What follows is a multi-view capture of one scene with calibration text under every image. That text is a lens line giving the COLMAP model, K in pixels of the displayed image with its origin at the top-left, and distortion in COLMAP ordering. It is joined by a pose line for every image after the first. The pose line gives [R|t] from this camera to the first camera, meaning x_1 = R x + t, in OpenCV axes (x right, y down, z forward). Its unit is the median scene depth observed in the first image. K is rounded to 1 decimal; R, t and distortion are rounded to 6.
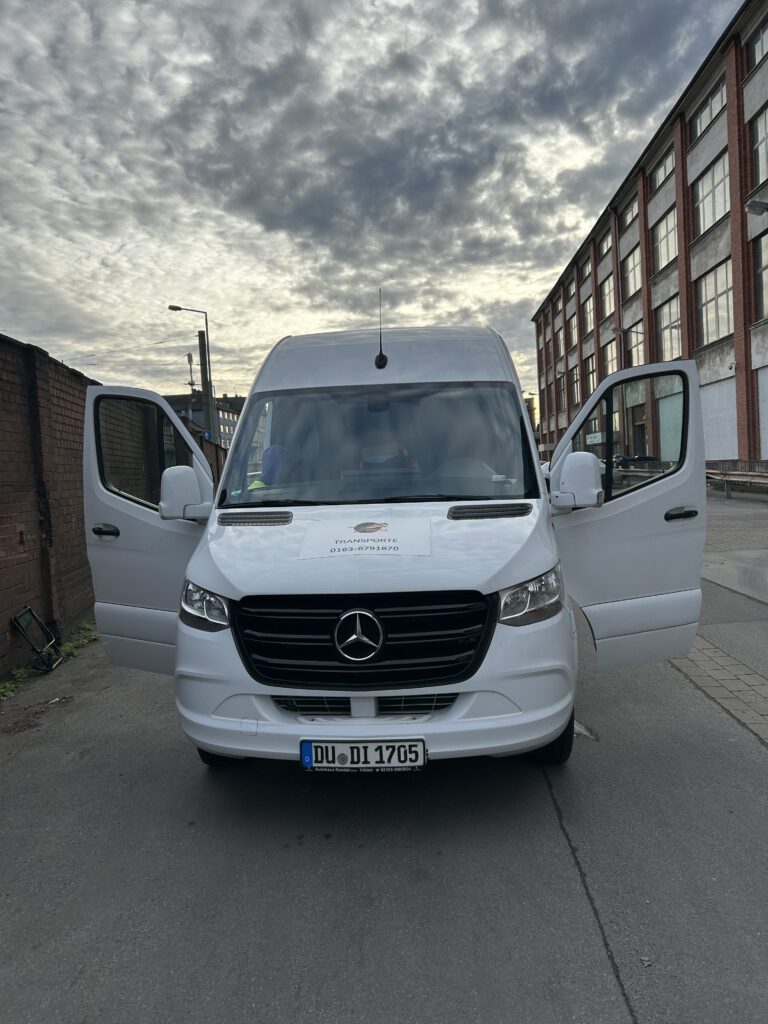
lens RADIAL K [[758.1, 0, 388.9], [0, 758.1, 501.7], [0, 0, 1]] dist [0.028860, 0.000514]
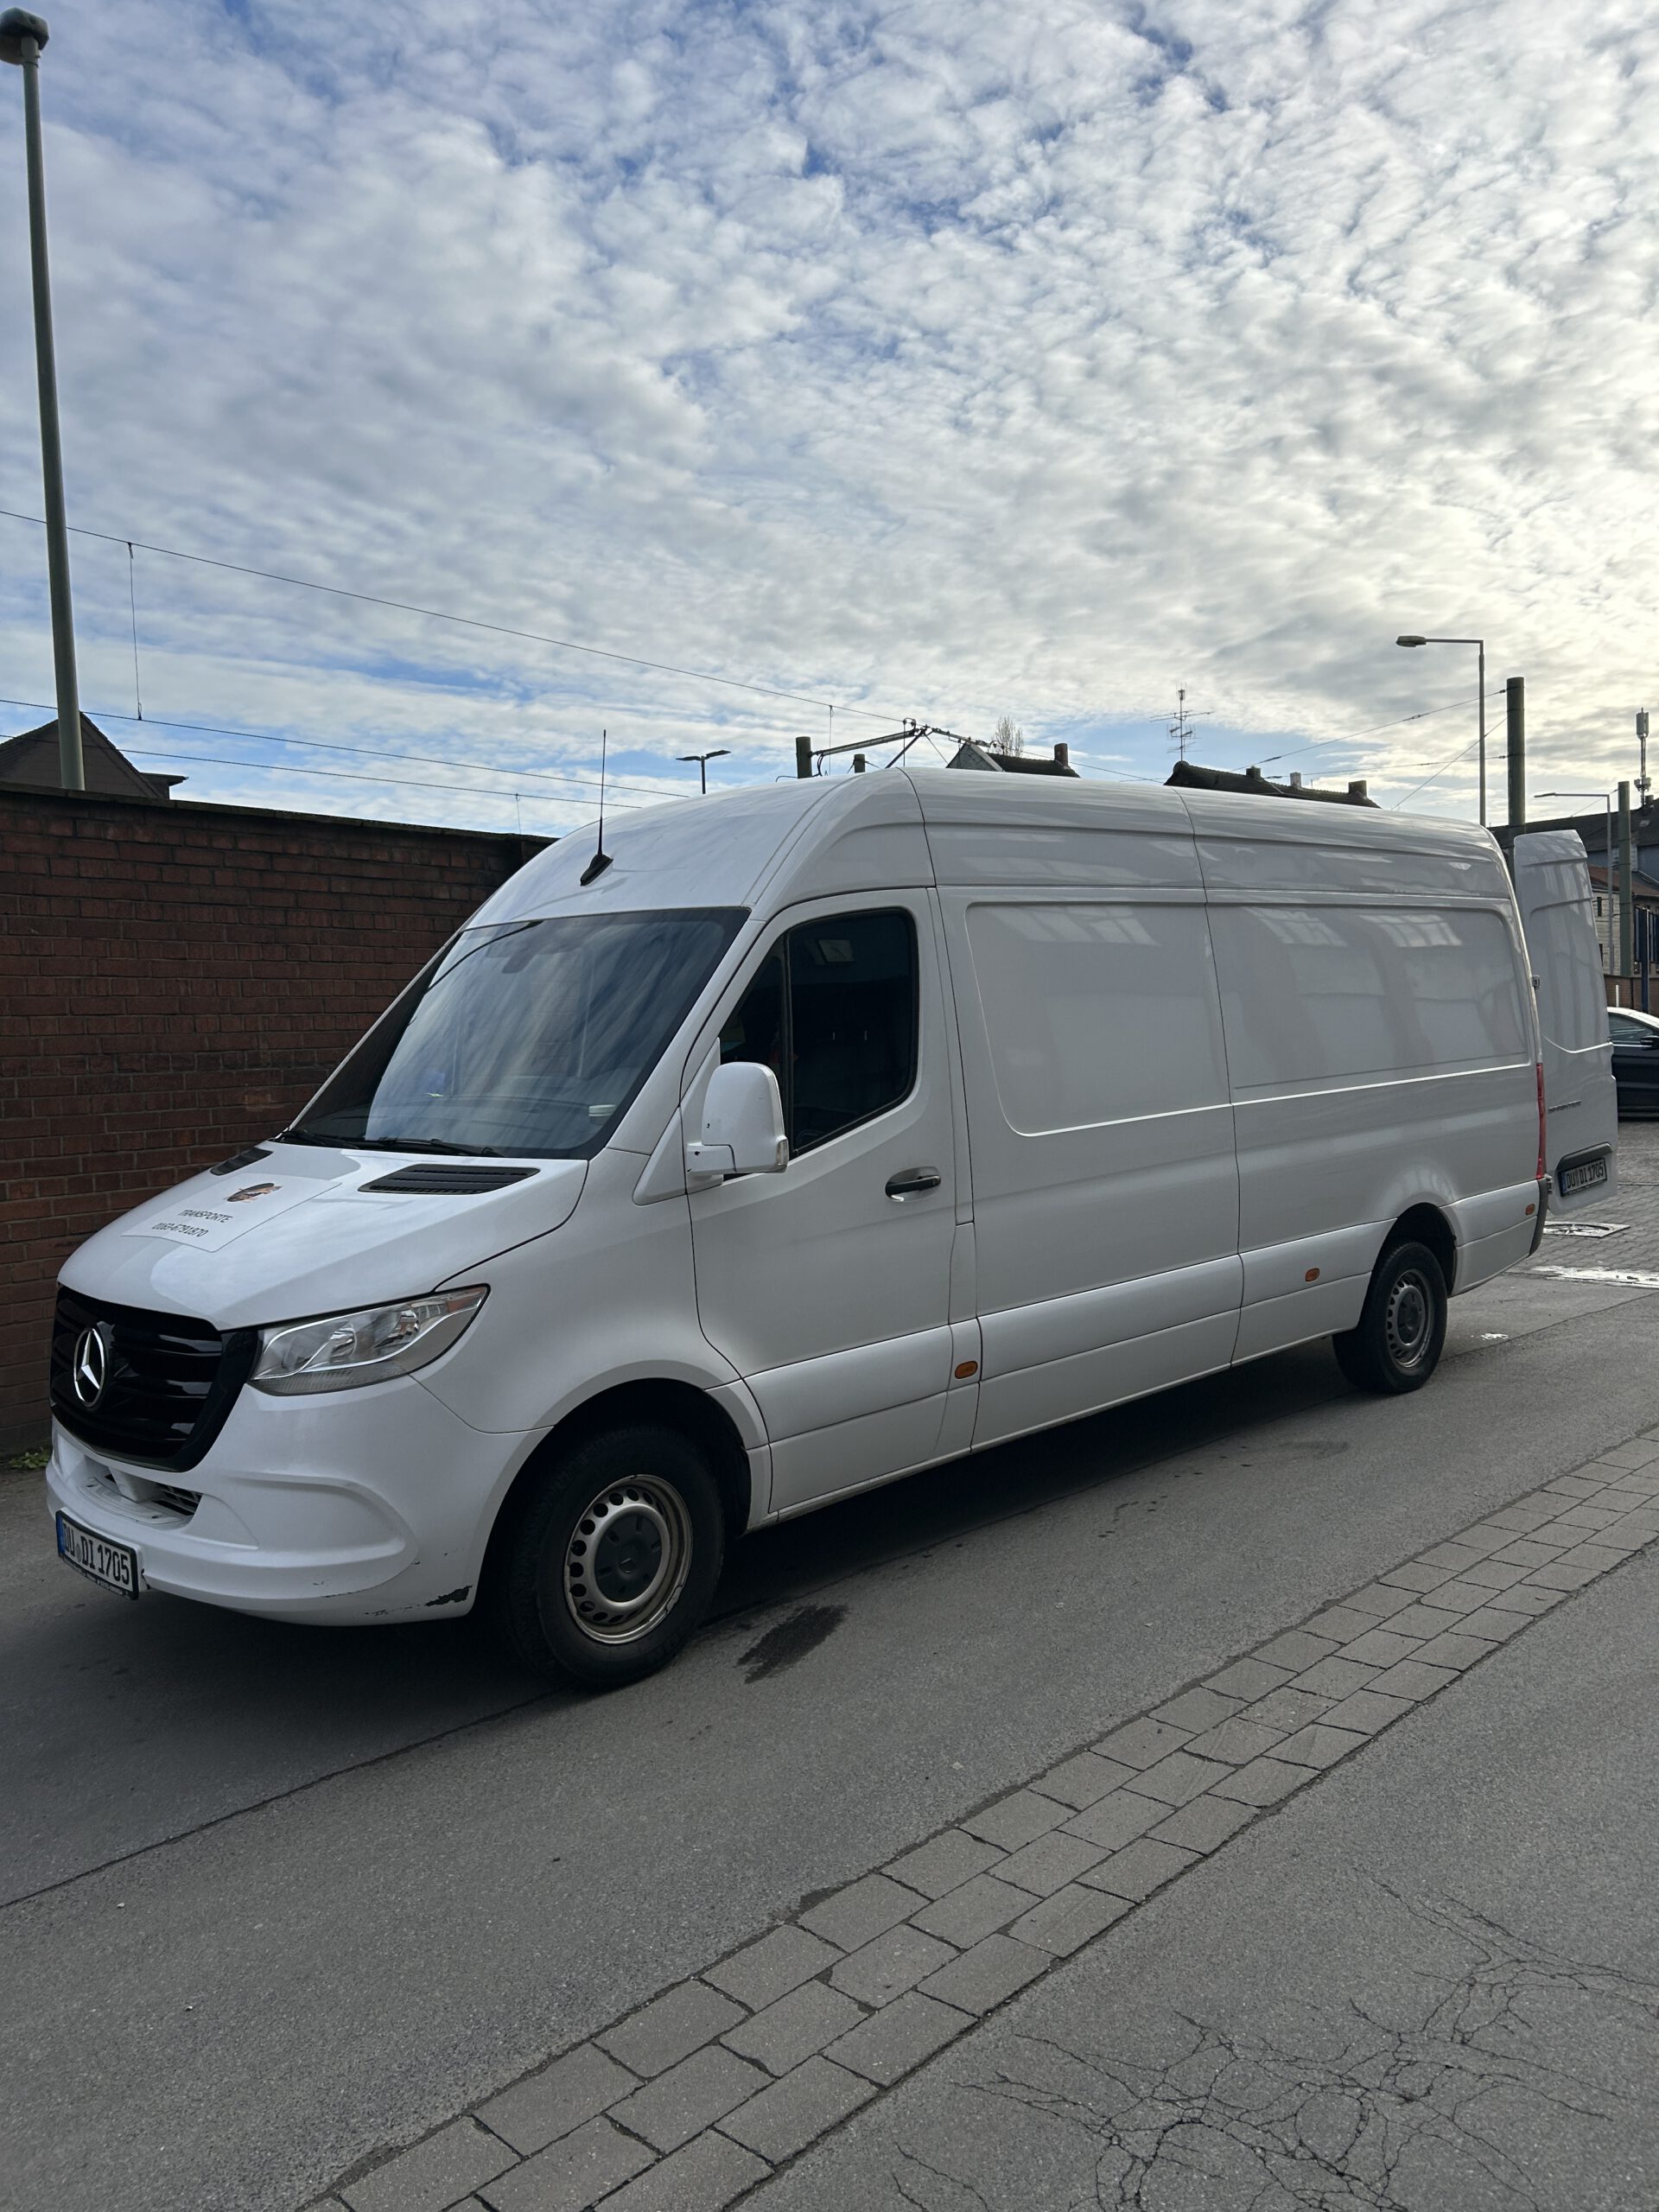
lens RADIAL K [[1637.6, 0, 835.4], [0, 1637.6, 1118.9], [0, 0, 1]] dist [0.028860, 0.000514]
pose [[0.732309, 0.046818, -0.679362, 0.973238], [-0.019501, 0.998666, 0.047802, -0.078183], [0.680694, -0.021758, 0.732245, 0.306331]]
